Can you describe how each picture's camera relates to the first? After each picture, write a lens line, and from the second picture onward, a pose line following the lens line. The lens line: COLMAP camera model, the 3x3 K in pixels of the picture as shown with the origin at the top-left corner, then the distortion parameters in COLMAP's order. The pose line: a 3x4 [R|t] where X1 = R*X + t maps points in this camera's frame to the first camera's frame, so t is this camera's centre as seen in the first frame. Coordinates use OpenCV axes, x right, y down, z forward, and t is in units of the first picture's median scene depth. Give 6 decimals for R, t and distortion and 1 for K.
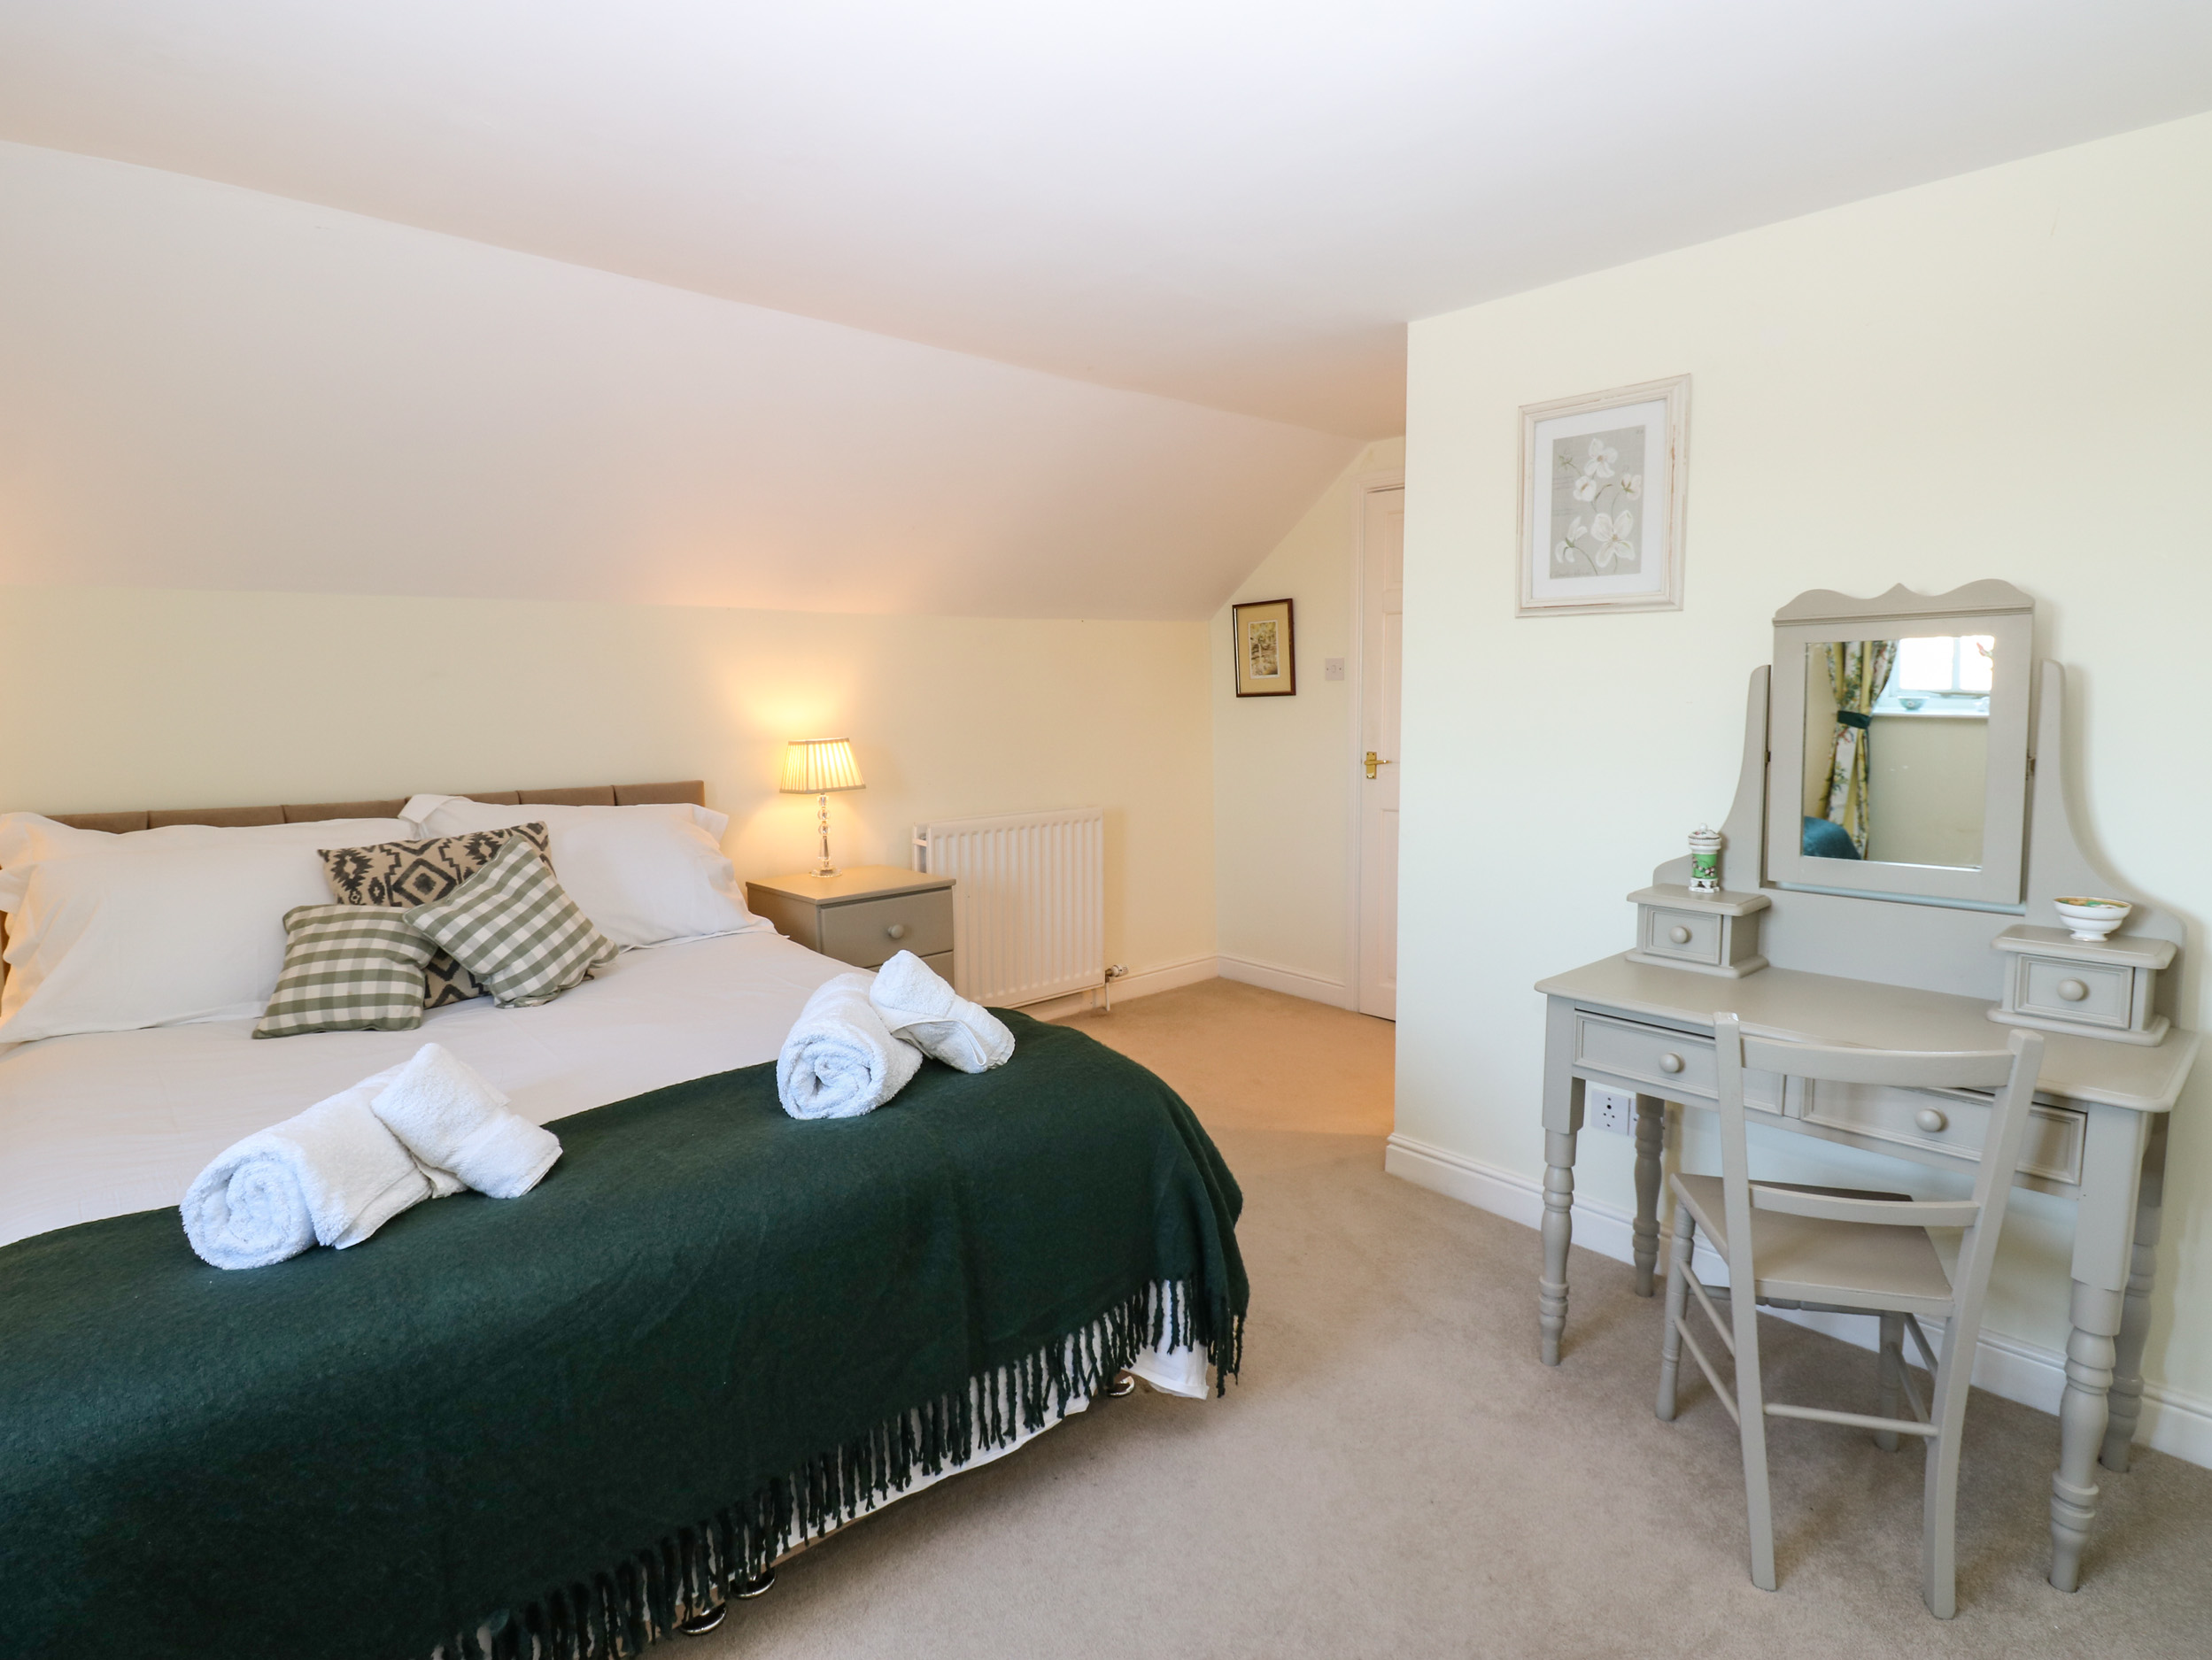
lens RADIAL K [[1189.5, 0, 1116.4], [0, 1189.5, 802.5], [0, 0, 1]] dist [-0.000122, -0.014575]
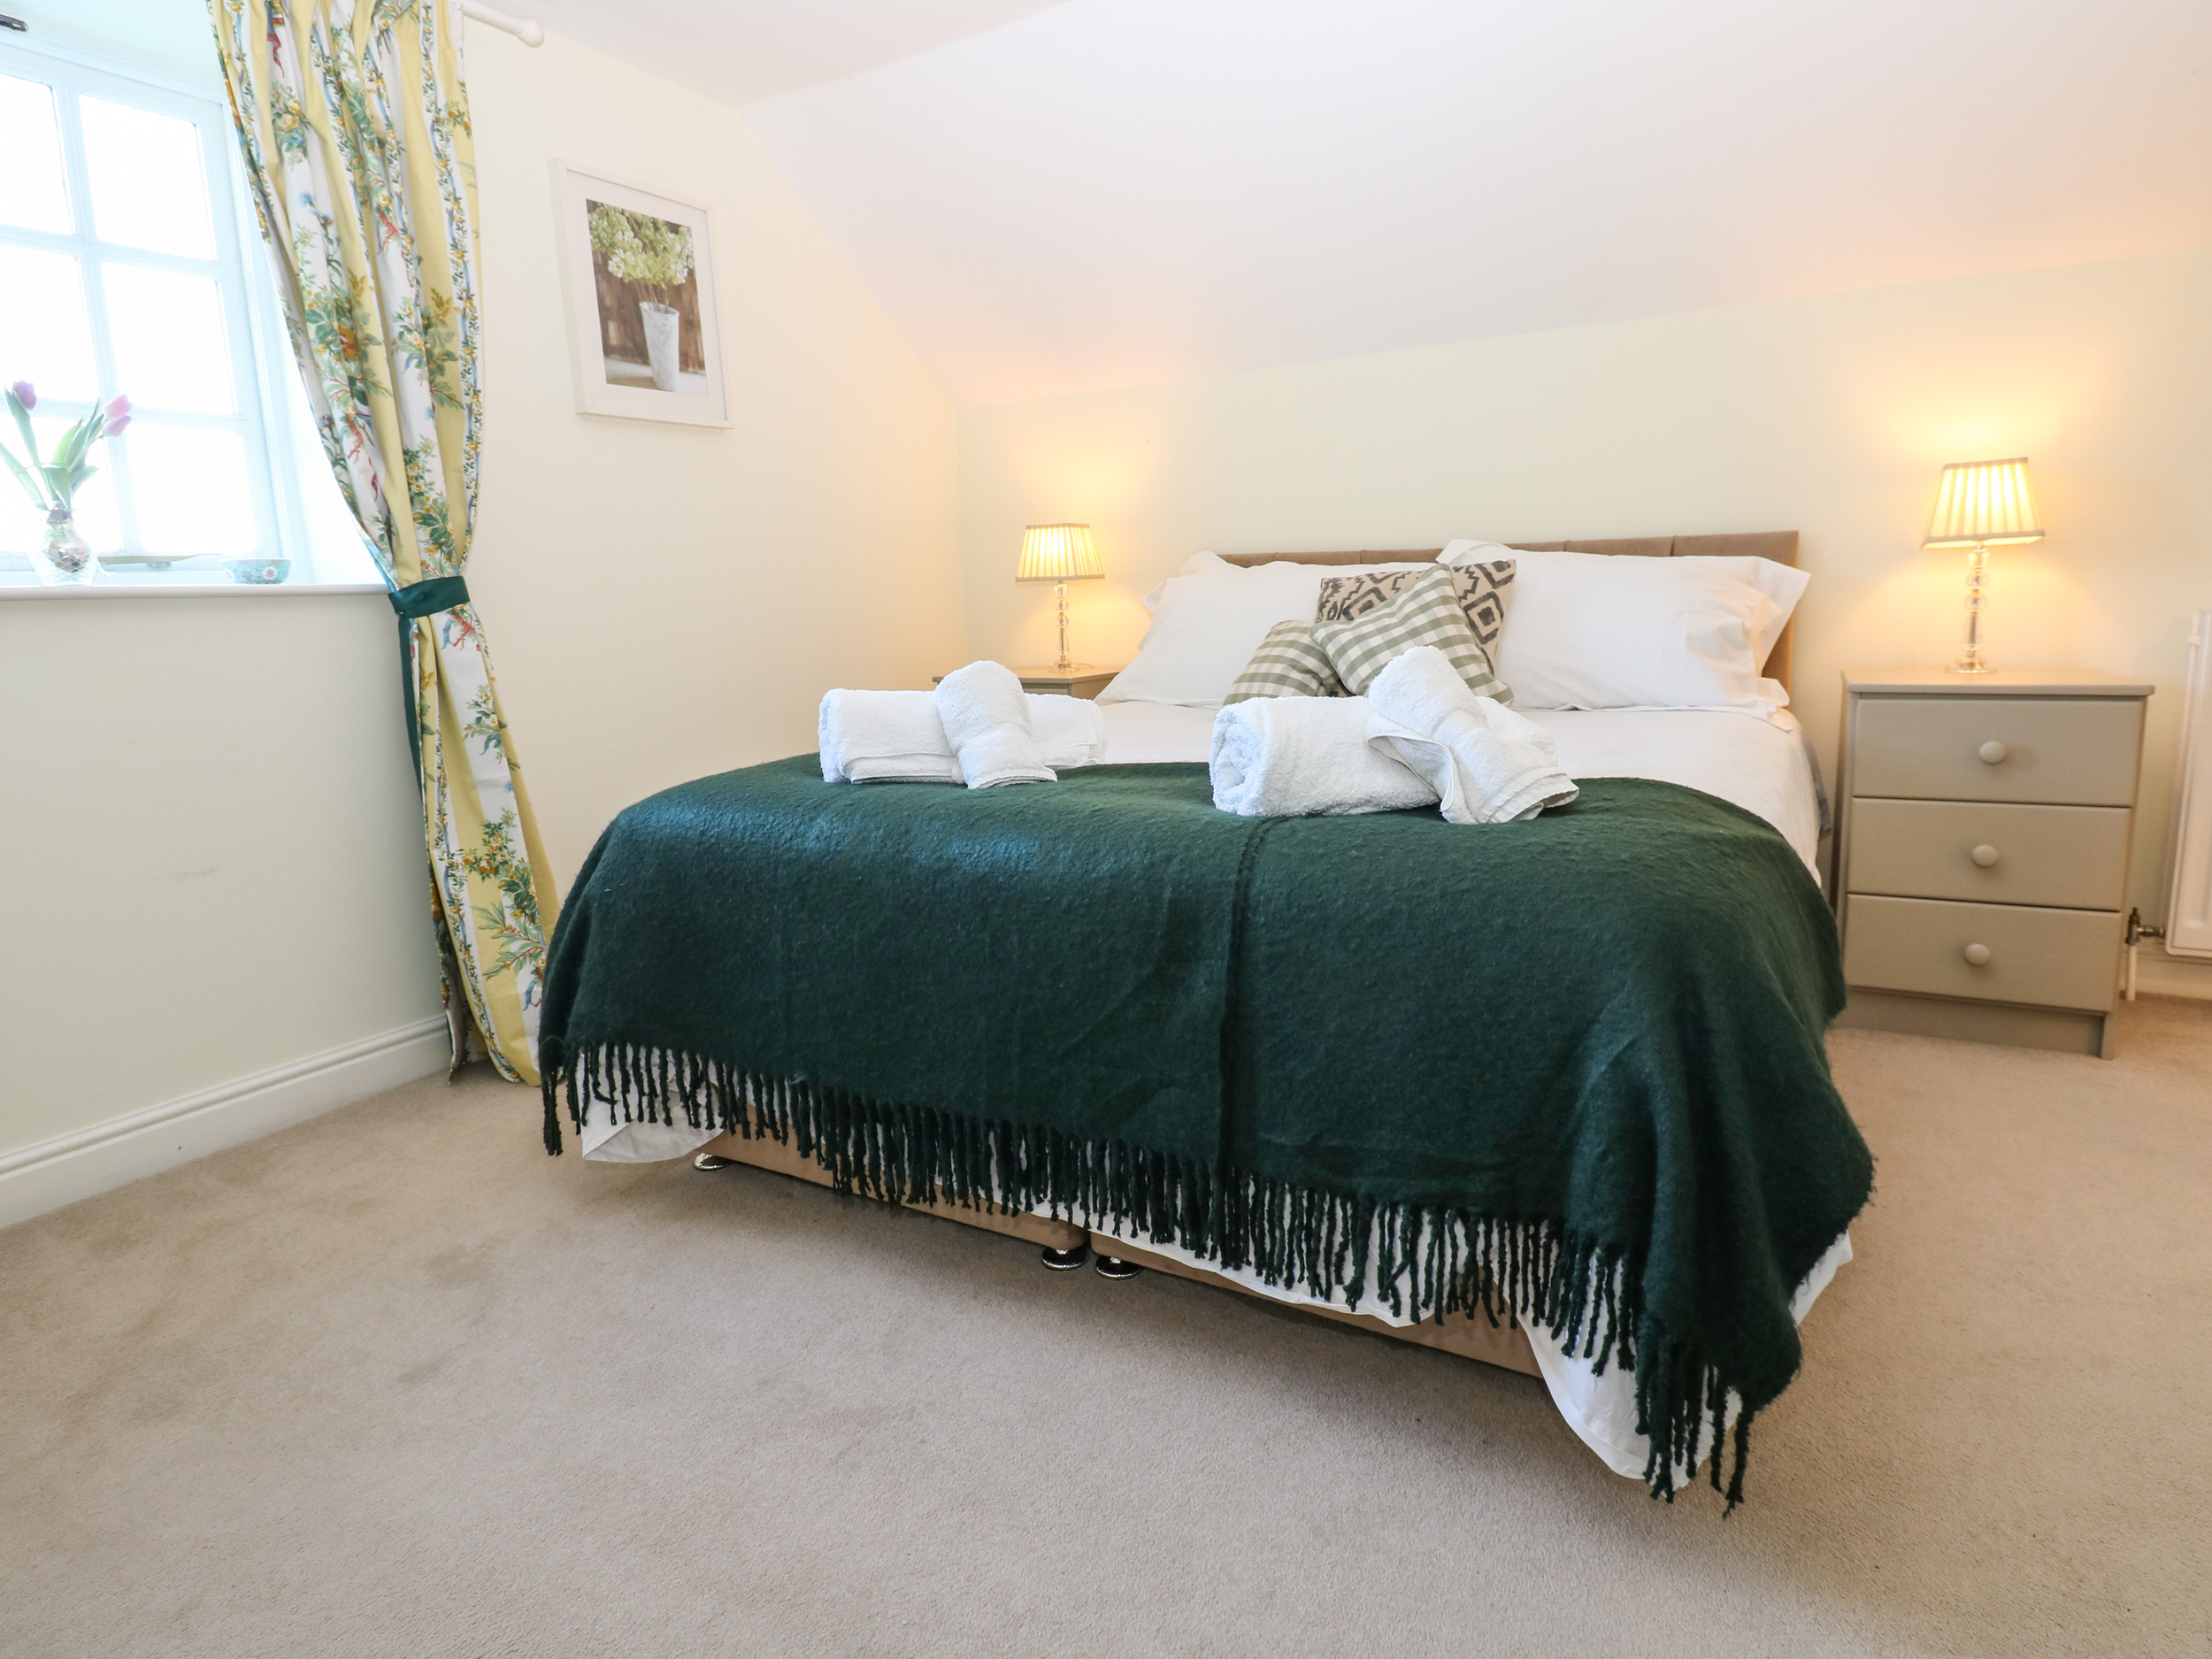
lens RADIAL K [[1189.6, 0, 1116.4], [0, 1189.6, 802.0], [0, 0, 1]] dist [-0.000122, -0.014575]
pose [[0.309444, 0.156667, -0.937923, 0.397870], [-0.064525, 0.987521, 0.143663, 0.109478], [0.948726, 0.016064, 0.315692, 0.508268]]
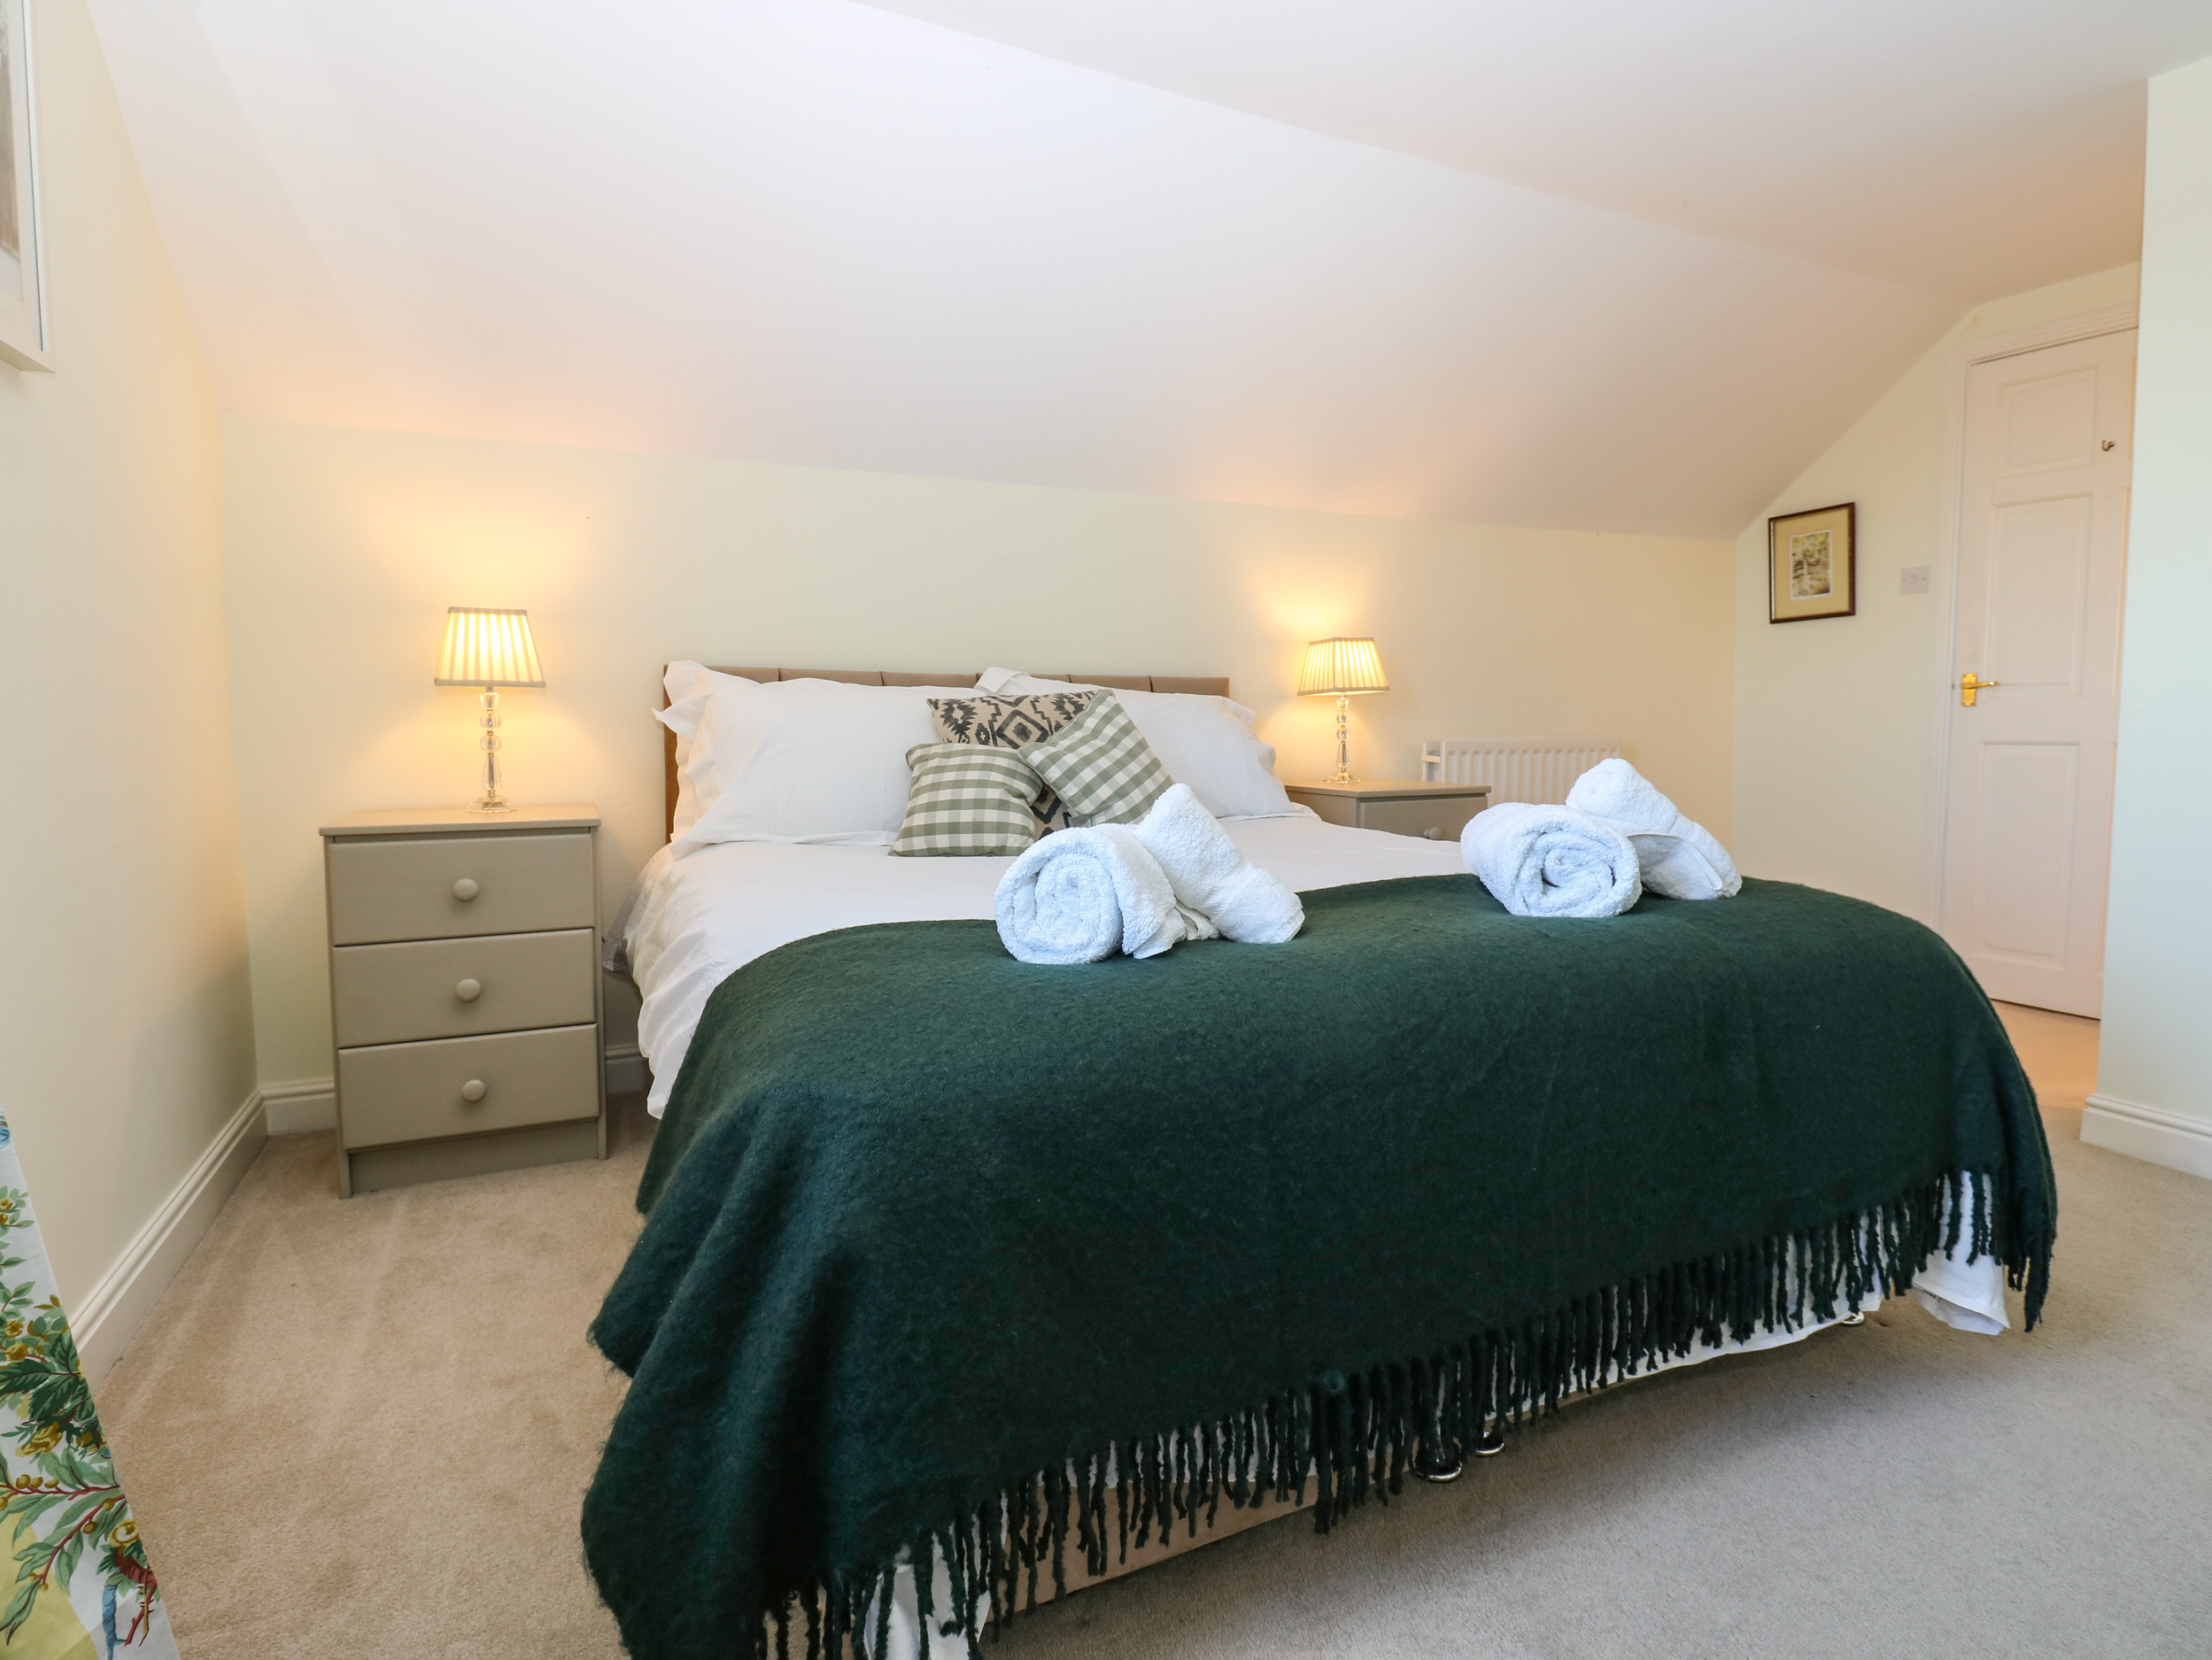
lens RADIAL K [[1177.6, 0, 1097.4], [0, 1177.6, 791.1], [0, 0, 1]] dist [0.006383, -0.017937]
pose [[0.955339, 0.023991, -0.294536, -0.243908], [-0.033011, 0.999125, -0.025688, 0.157554], [0.293662, 0.034263, 0.955295, 0.057895]]
